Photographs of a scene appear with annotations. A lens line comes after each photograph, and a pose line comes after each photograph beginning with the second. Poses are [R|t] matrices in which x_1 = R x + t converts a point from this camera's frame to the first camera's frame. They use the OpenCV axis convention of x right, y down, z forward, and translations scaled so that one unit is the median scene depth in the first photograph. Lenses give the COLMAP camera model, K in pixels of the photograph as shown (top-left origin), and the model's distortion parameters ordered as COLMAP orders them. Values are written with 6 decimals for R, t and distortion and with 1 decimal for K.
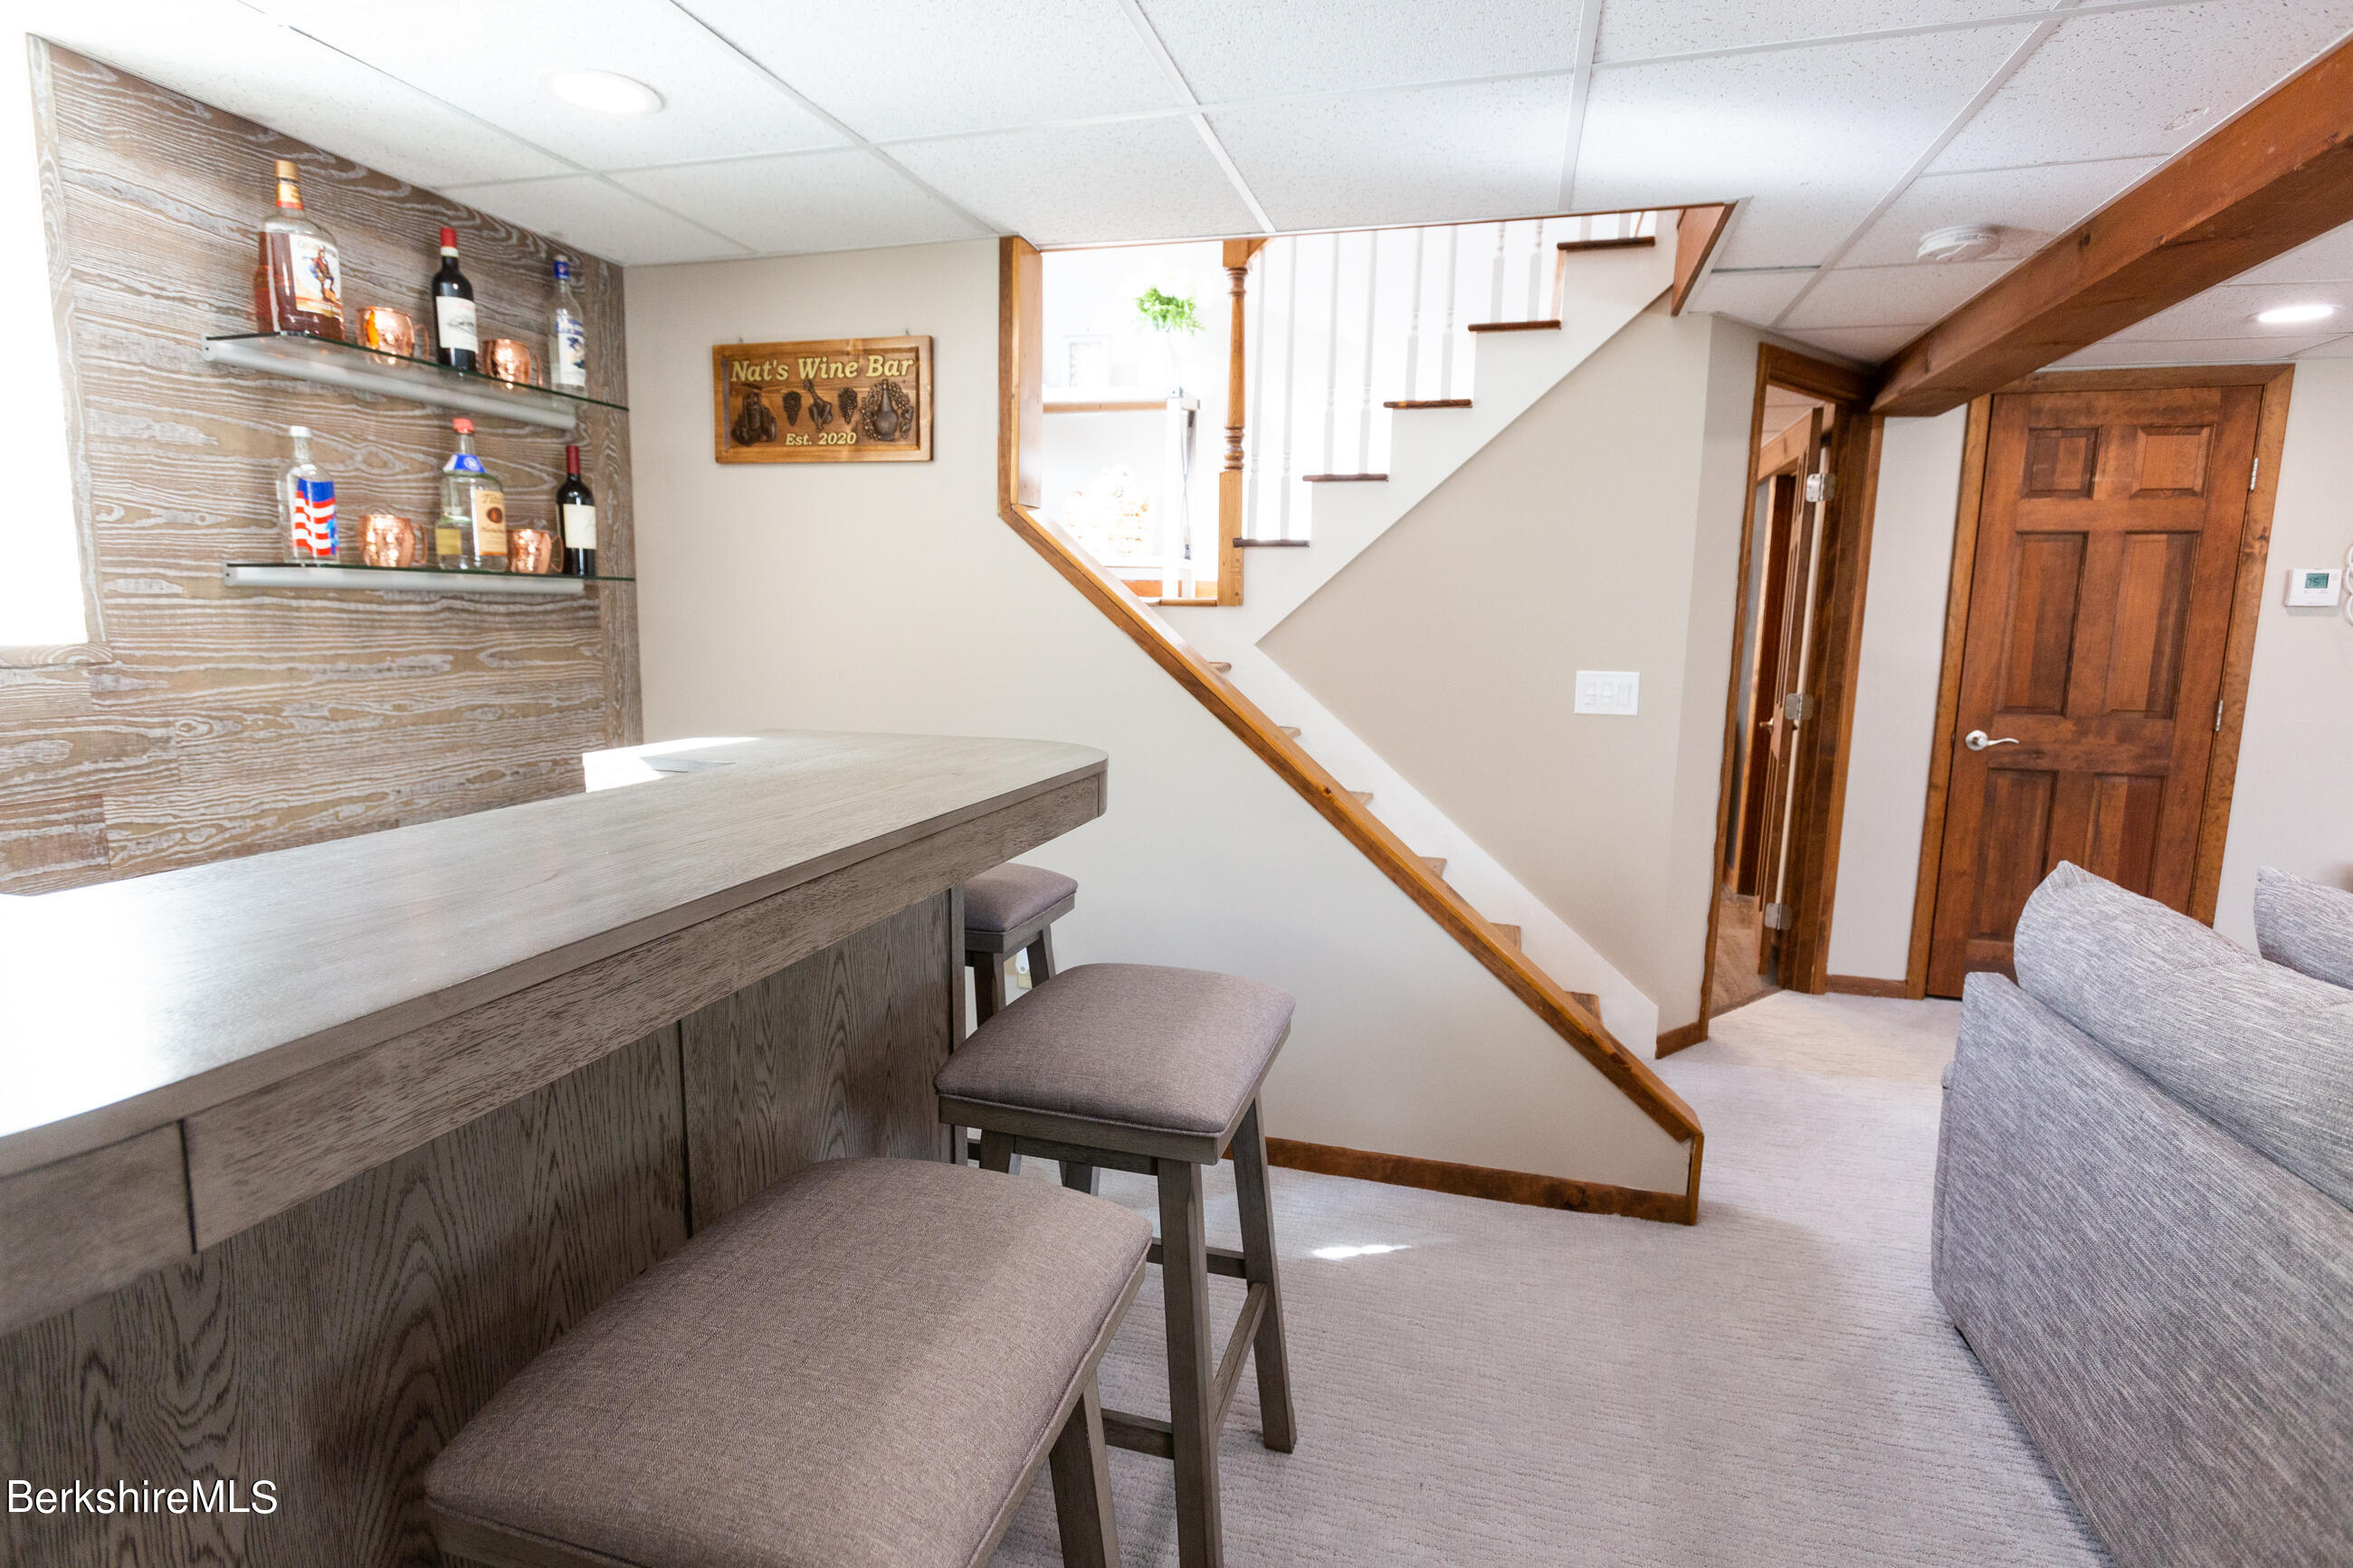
lens RADIAL K [[1169.2, 0, 1164.8], [0, 1169.2, 775.1], [0, 0, 1]] dist [0.001448, 0.001061]
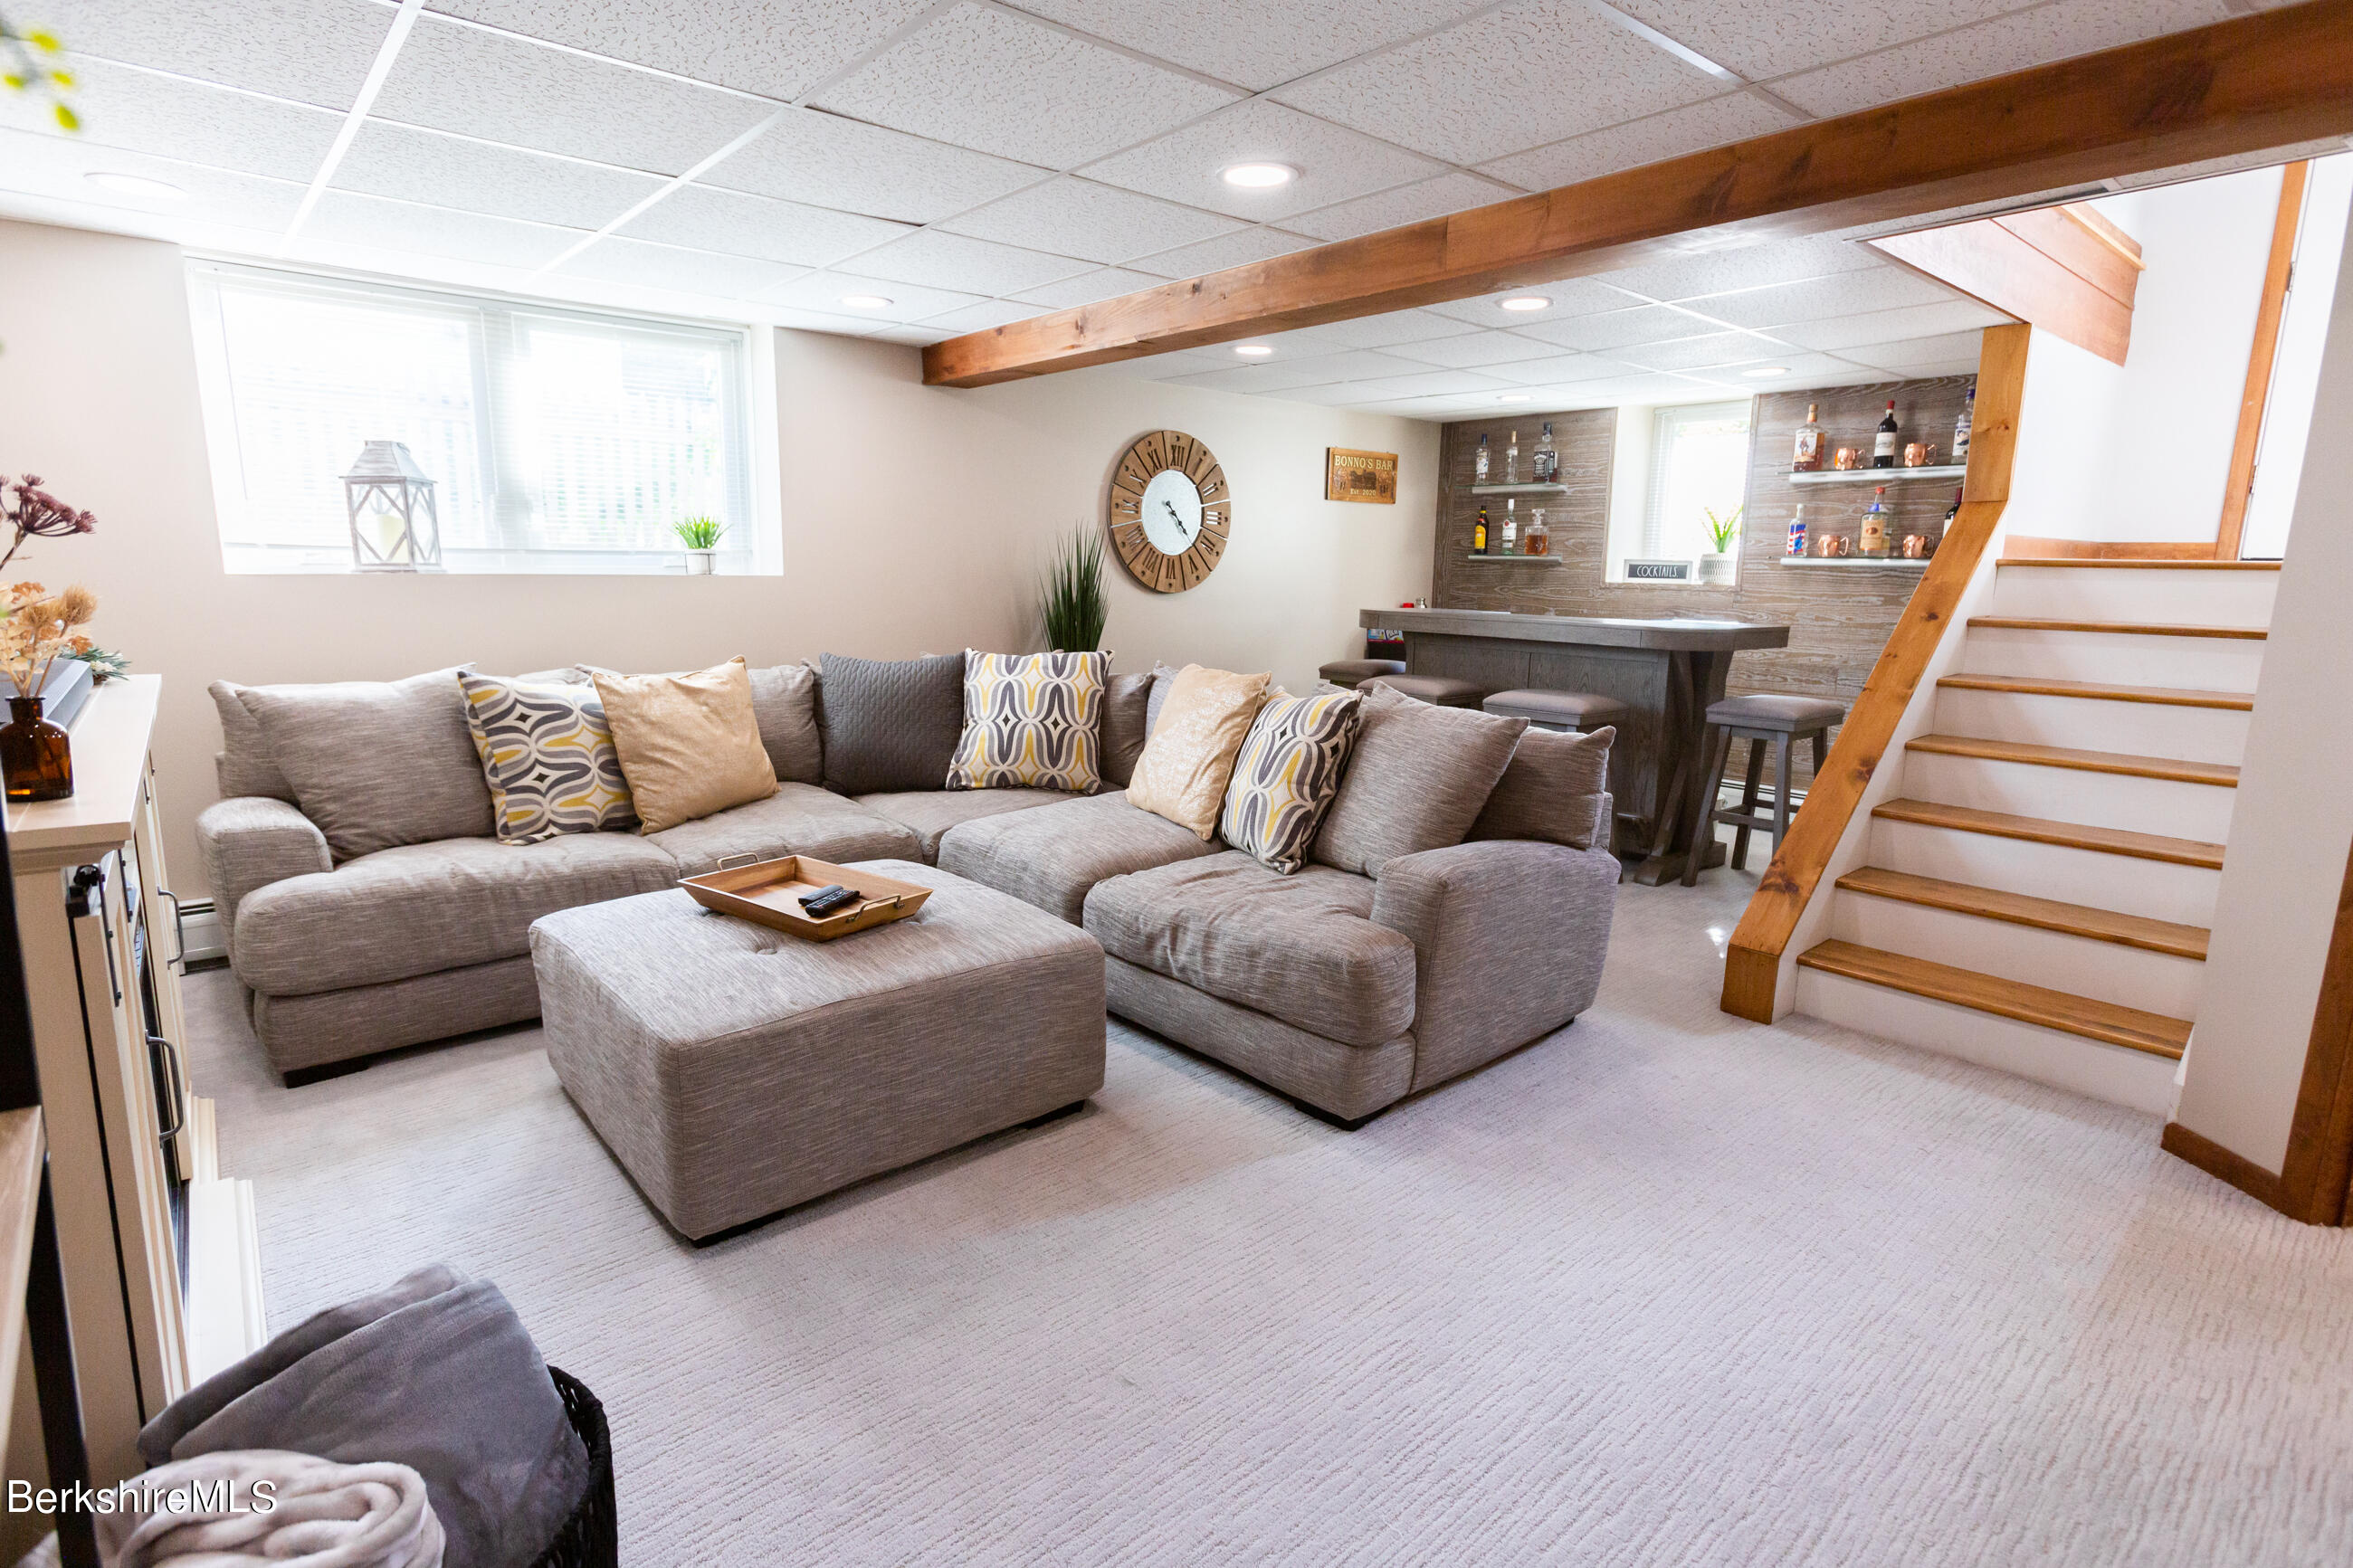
lens RADIAL K [[1173.6, 0, 1187.4], [0, 1173.6, 770.7], [0, 0, 1]] dist [0.019234, 0.000323]
pose [[-0.527164, 0.118591, -0.841448, 1.850922], [-0.148601, 0.962090, 0.228692, -0.101101], [0.836669, 0.245598, -0.489557, 1.049462]]
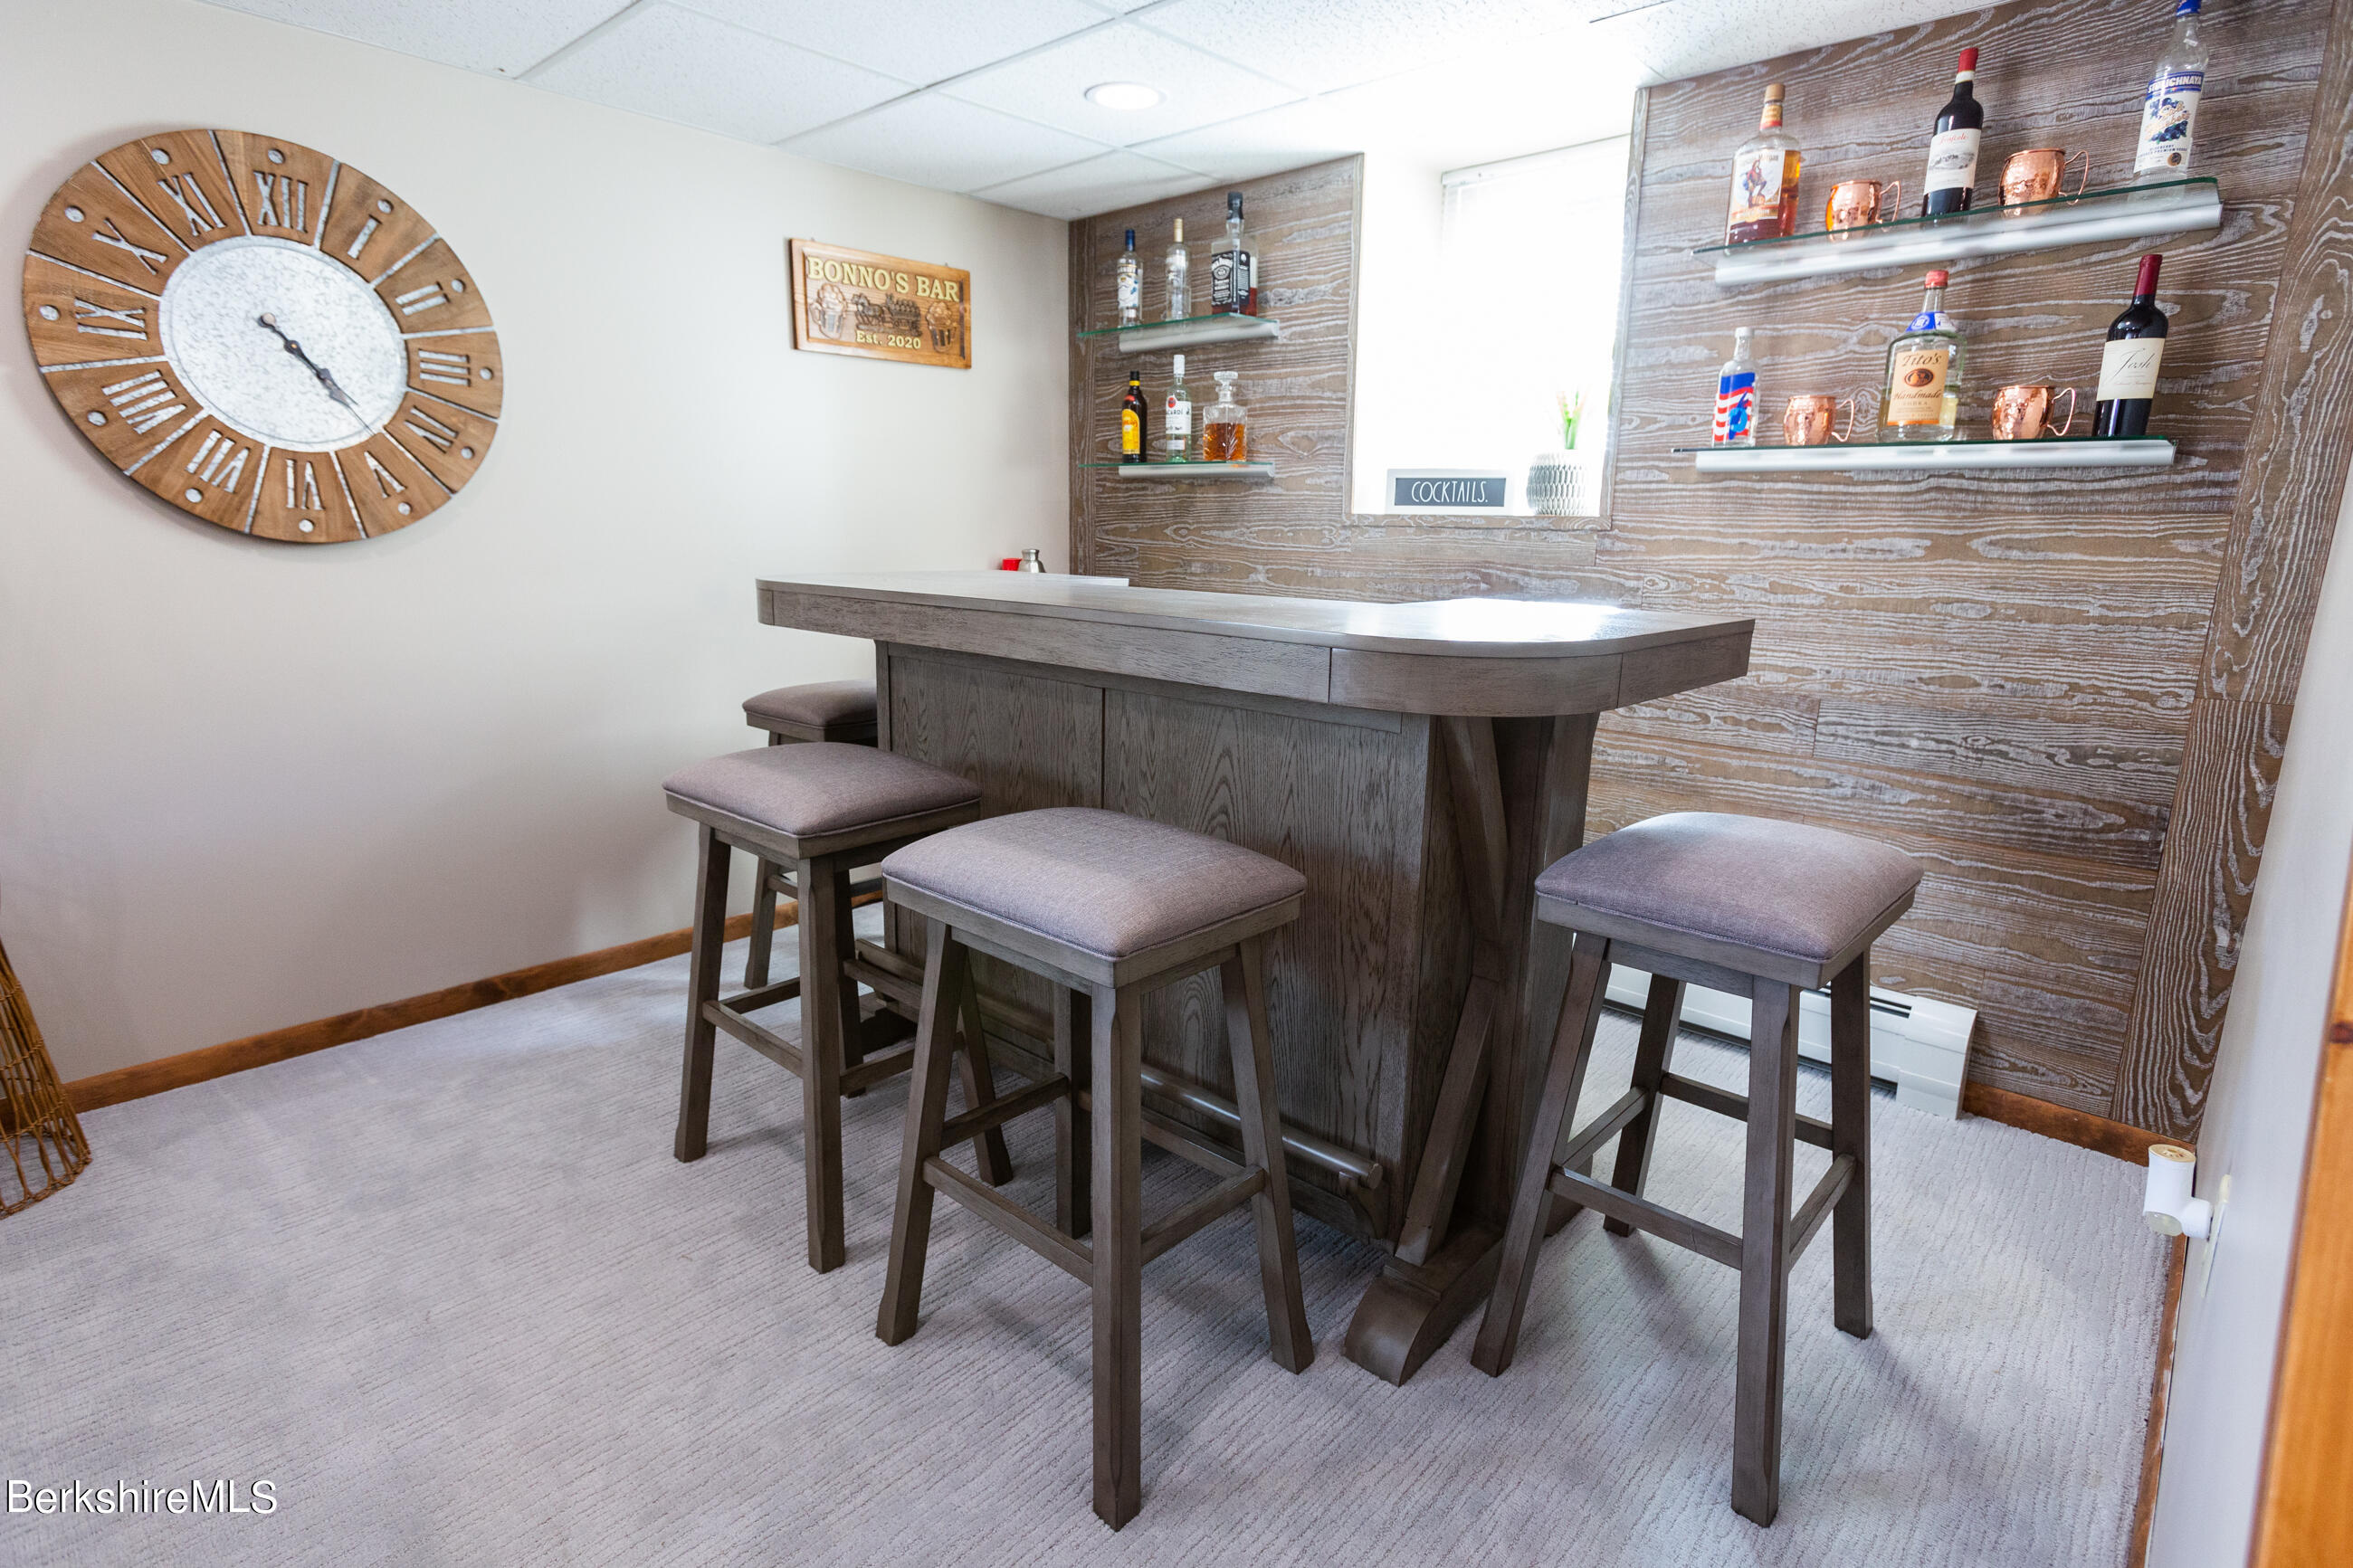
lens RADIAL K [[1169.2, 0, 1164.8], [0, 1169.2, 775.1], [0, 0, 1]] dist [0.001448, 0.001061]
pose [[-0.443185, 0.169711, -0.880219, 0.487953], [-0.145713, 0.955218, 0.257537, -0.073824], [0.884508, 0.242396, -0.398609, 0.863072]]
